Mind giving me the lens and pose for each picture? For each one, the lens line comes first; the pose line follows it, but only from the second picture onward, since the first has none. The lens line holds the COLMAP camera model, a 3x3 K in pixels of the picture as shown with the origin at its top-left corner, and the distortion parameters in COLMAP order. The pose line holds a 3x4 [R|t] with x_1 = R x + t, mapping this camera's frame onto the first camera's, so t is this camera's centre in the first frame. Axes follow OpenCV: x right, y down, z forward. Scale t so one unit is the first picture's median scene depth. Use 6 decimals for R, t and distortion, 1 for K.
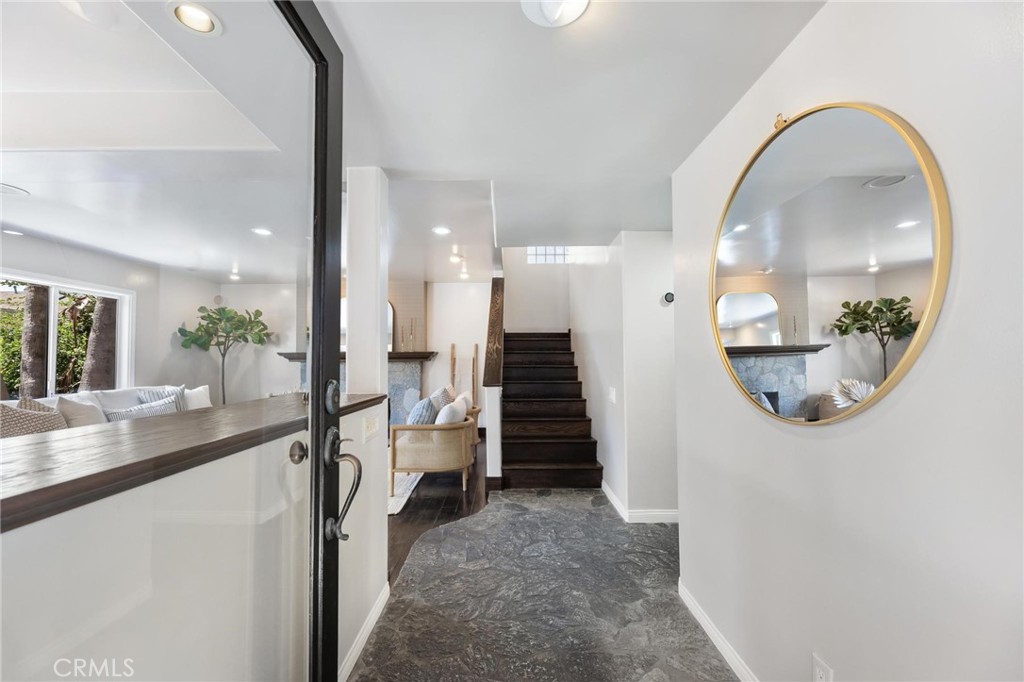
lens RADIAL K [[417.1, 0, 510.5], [0, 417.1, 342.5], [0, 0, 1]] dist [0.000258, 0.000961]
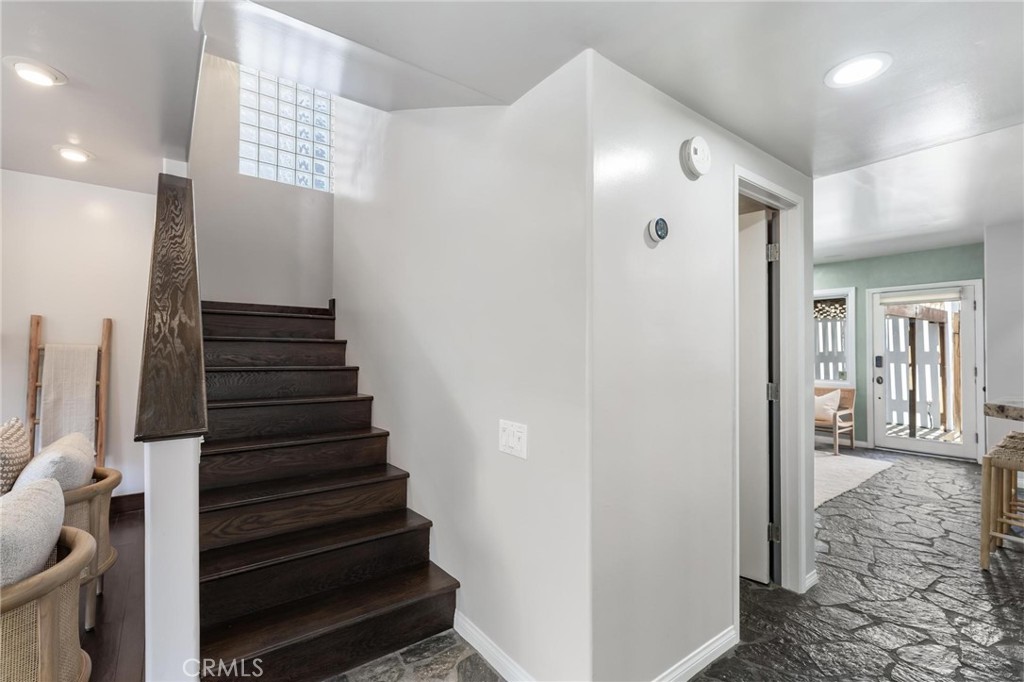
lens RADIAL K [[449.1, 0, 508.3], [0, 449.1, 346.0], [0, 0, 1]] dist [0.002357, 0.000090]
pose [[0.797644, 0.018994, 0.602829, -0.030849], [-0.035080, 0.999273, 0.014932, 0.011537], [-0.602107, -0.033058, 0.797731, 0.364904]]
